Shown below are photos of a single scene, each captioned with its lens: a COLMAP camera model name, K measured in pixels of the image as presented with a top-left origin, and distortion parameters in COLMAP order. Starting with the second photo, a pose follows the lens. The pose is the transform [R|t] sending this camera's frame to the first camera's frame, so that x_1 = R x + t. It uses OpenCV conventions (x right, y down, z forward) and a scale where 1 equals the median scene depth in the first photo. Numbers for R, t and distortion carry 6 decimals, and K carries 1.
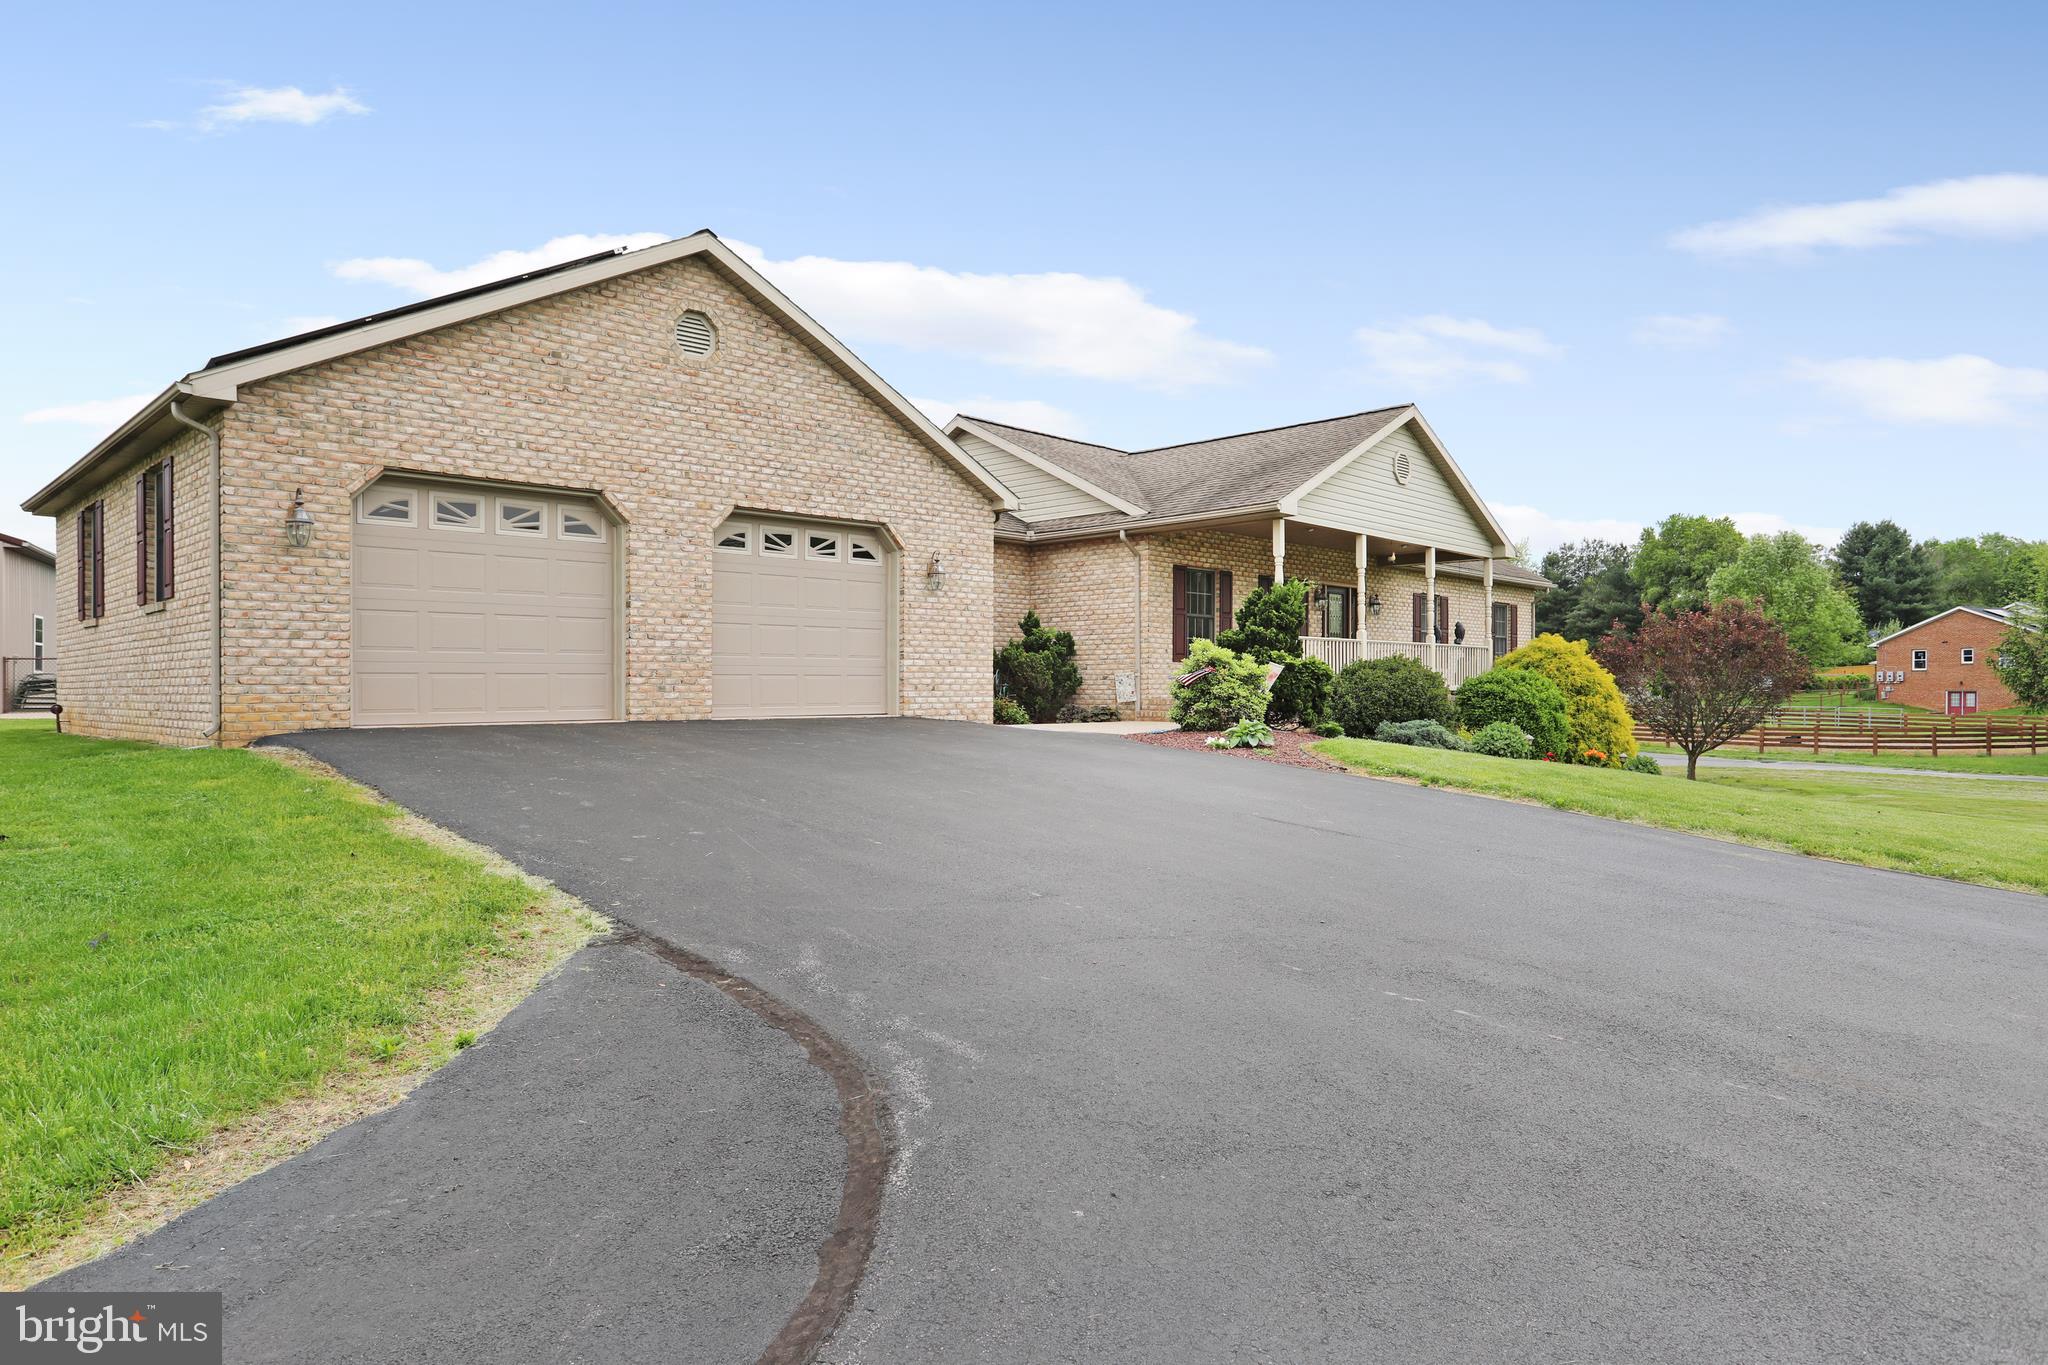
lens RADIAL K [[1297.5, 0, 1032.9], [0, 1297.5, 691.6], [0, 0, 1]] dist [0.000909, -0.000362]
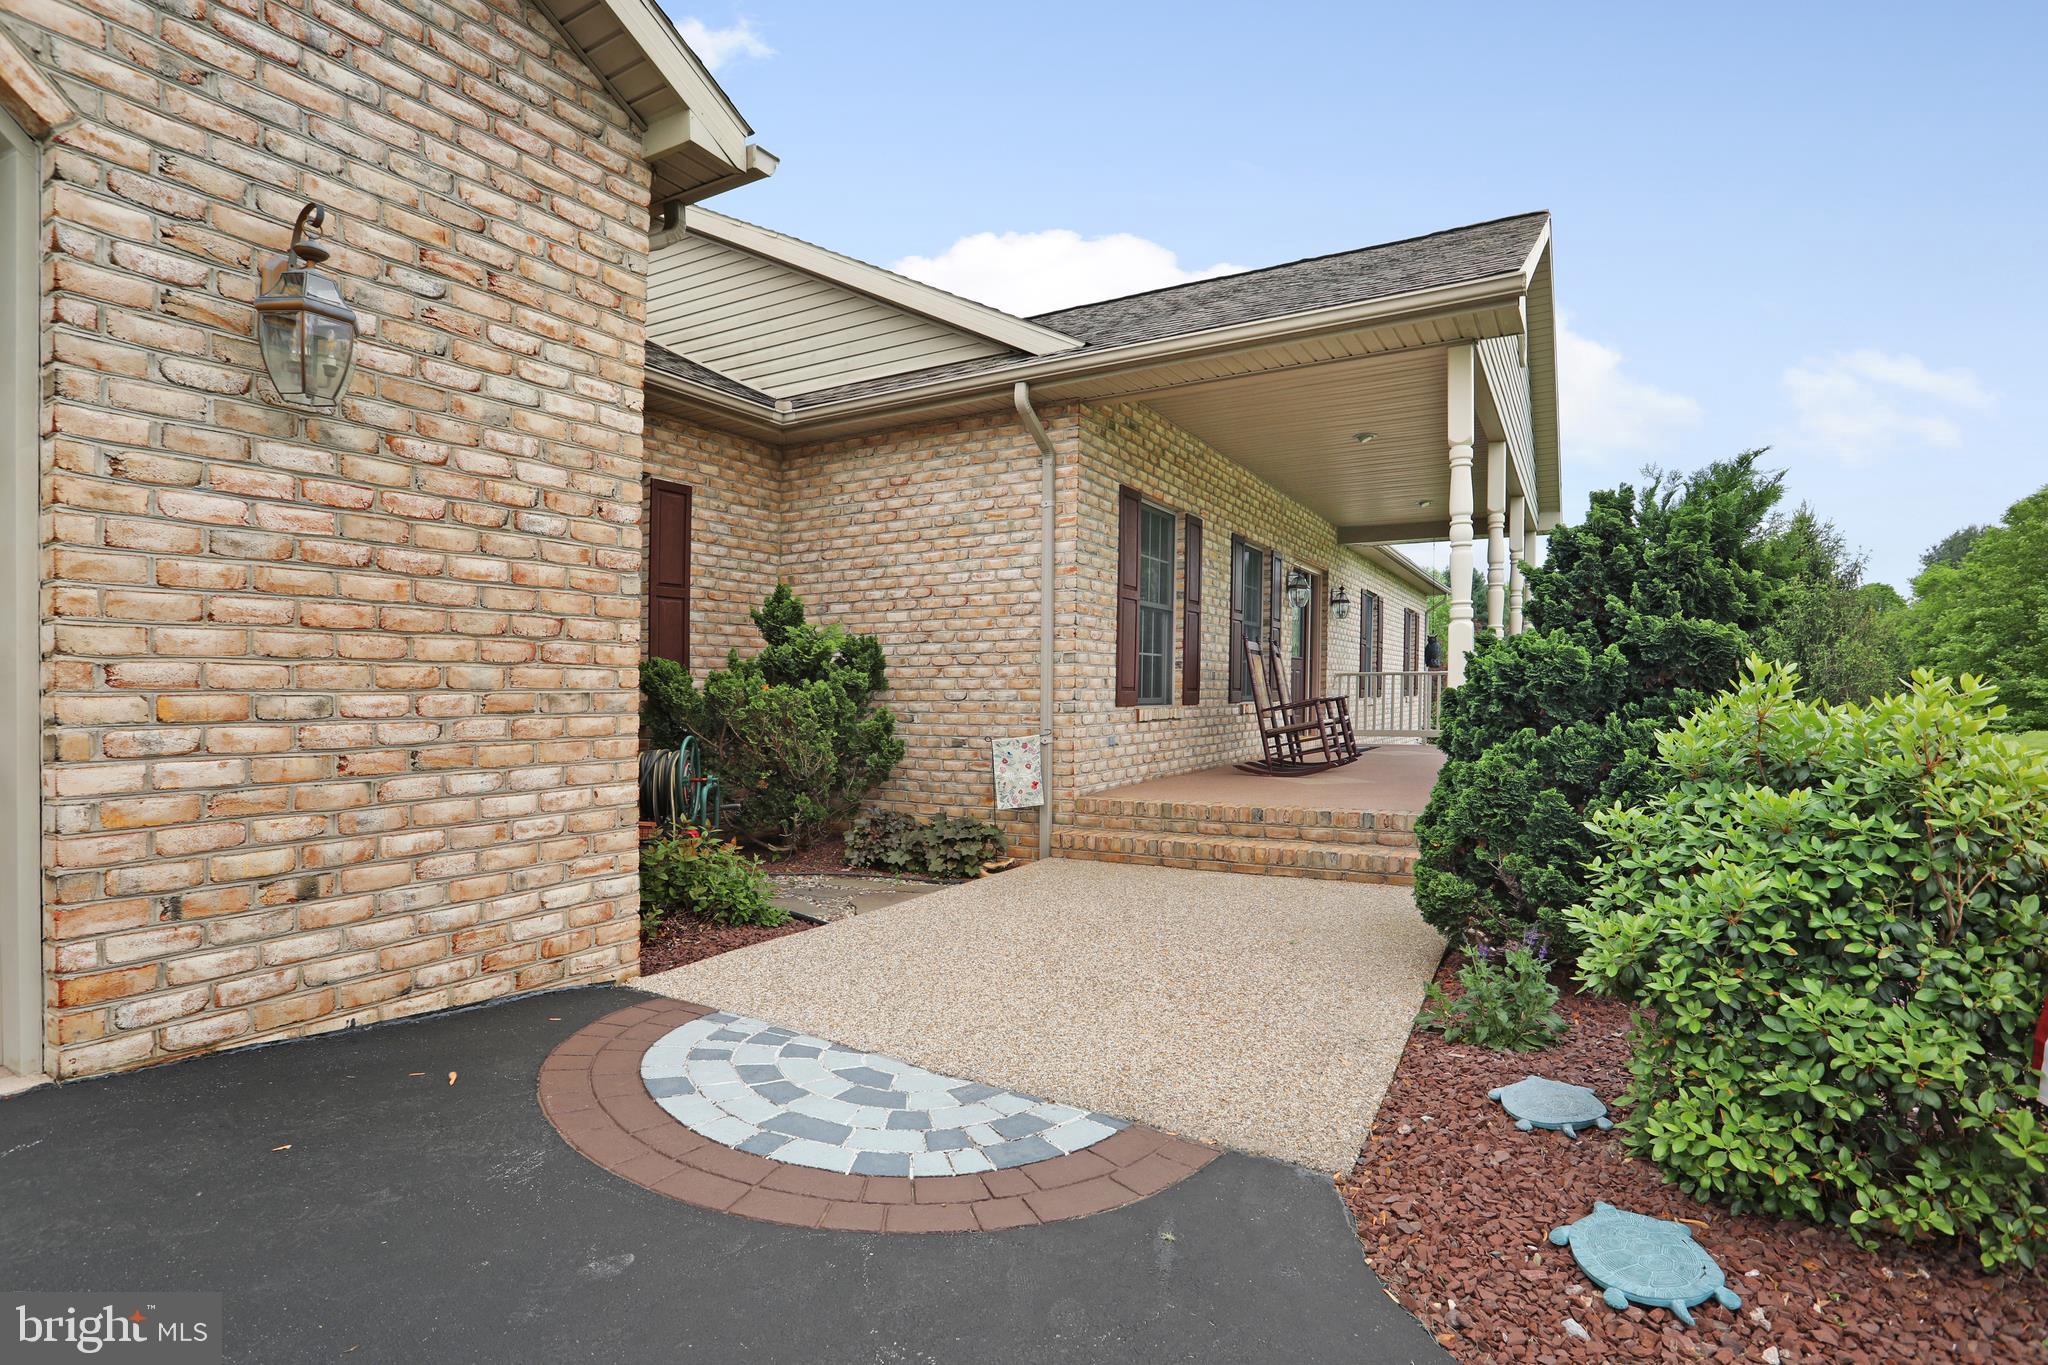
lens RADIAL K [[998.4, 0, 1031.4], [0, 998.4, 666.4], [0, 0, 1]] dist [-0.028380, 0.005904]
pose [[0.968630, 0.007275, 0.248401, -0.004190], [-0.001528, 0.999727, -0.023320, -0.034780], [-0.248503, 0.022209, 0.968376, 0.823913]]
